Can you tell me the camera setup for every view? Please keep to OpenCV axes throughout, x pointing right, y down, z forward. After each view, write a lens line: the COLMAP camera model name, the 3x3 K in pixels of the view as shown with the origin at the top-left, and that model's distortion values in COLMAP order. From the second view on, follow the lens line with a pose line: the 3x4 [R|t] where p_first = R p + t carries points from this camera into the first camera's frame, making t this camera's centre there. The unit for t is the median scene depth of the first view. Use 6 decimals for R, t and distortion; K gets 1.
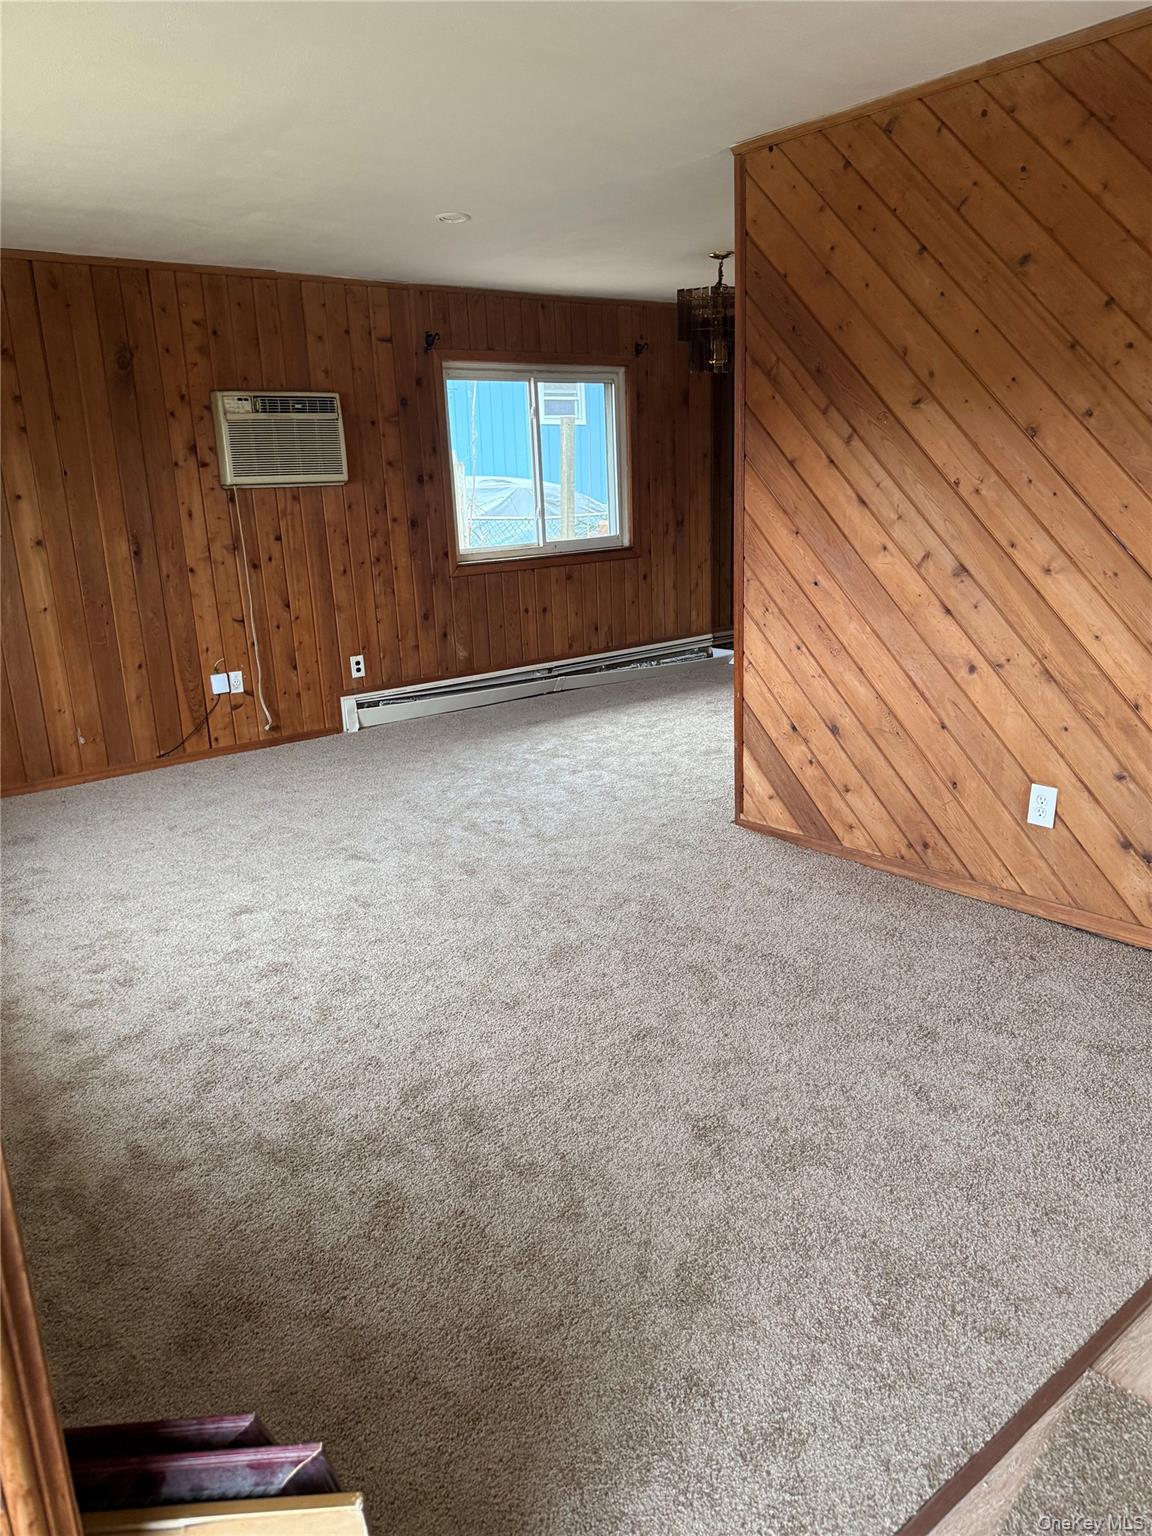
lens RADIAL K [[1104.3, 0, 569.9], [0, 1104.3, 783.0], [0, 0, 1]] dist [0.186239, -0.386542]
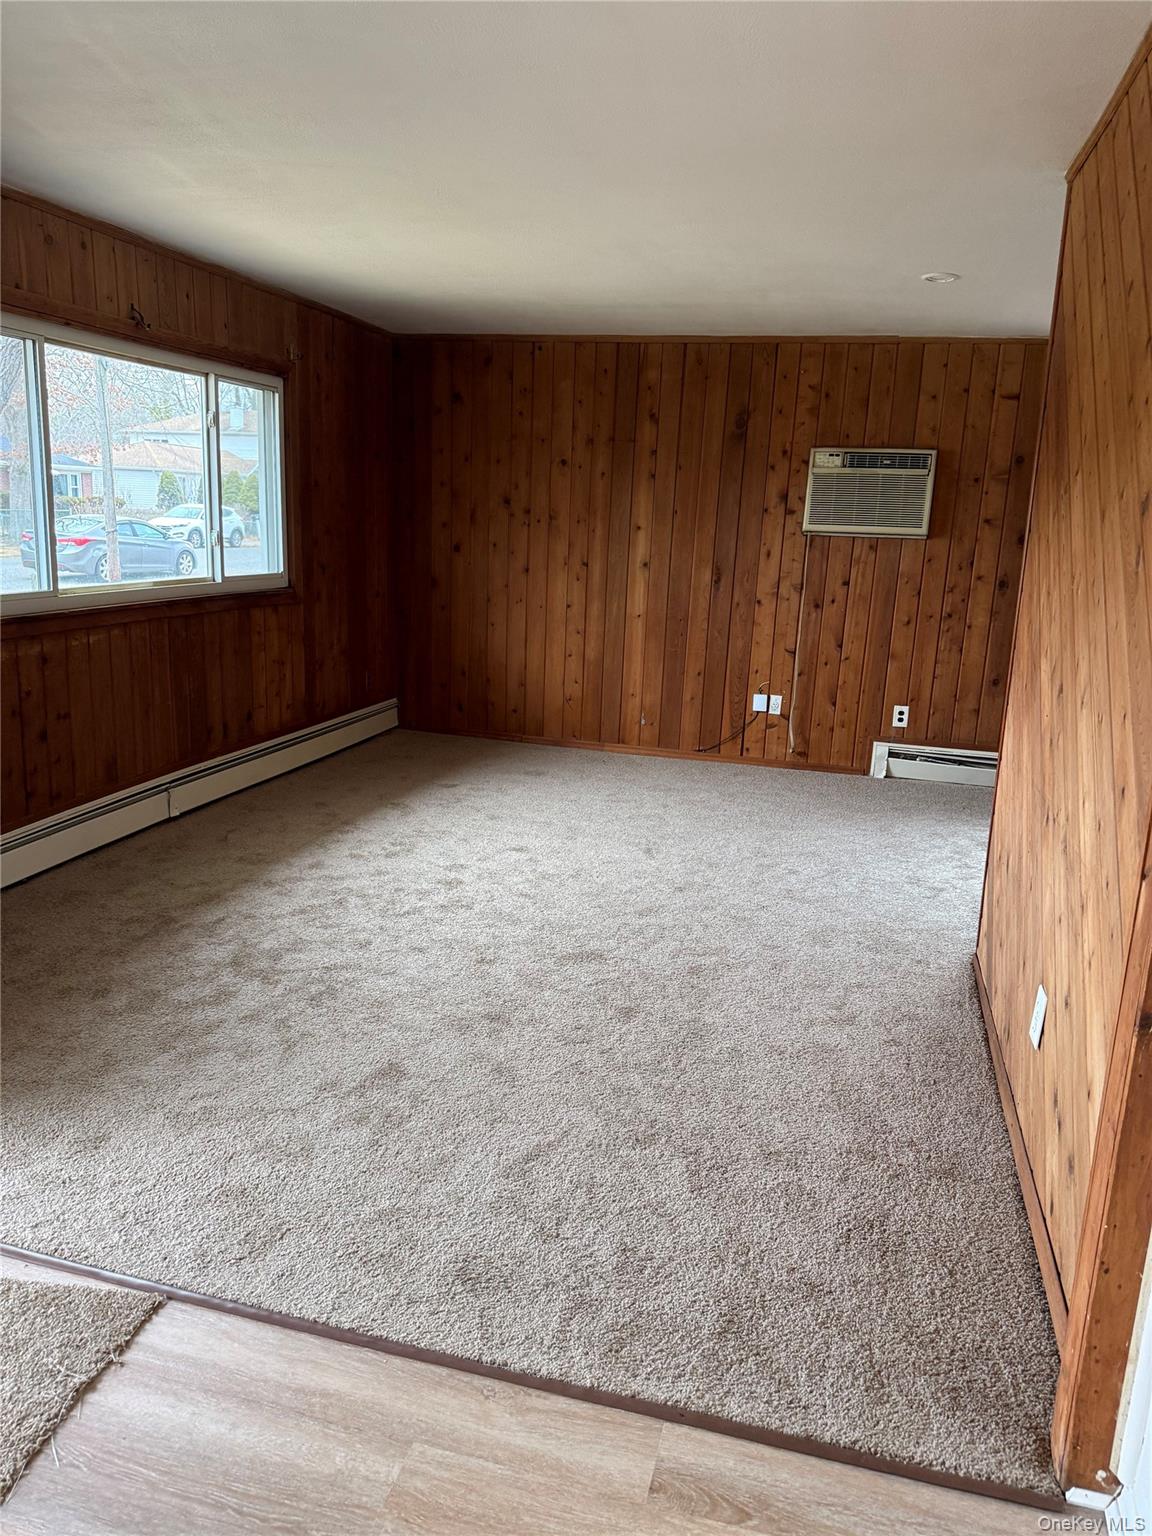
lens RADIAL K [[1104.3, 0, 569.9], [0, 1104.3, 783.0], [0, 0, 1]] dist [0.186239, -0.386542]
pose [[0.565023, 0.251325, -0.785866, 0.497656], [-0.284372, 0.953437, 0.100457, -0.070939], [0.774520, 0.166717, 0.610183, 0.181130]]
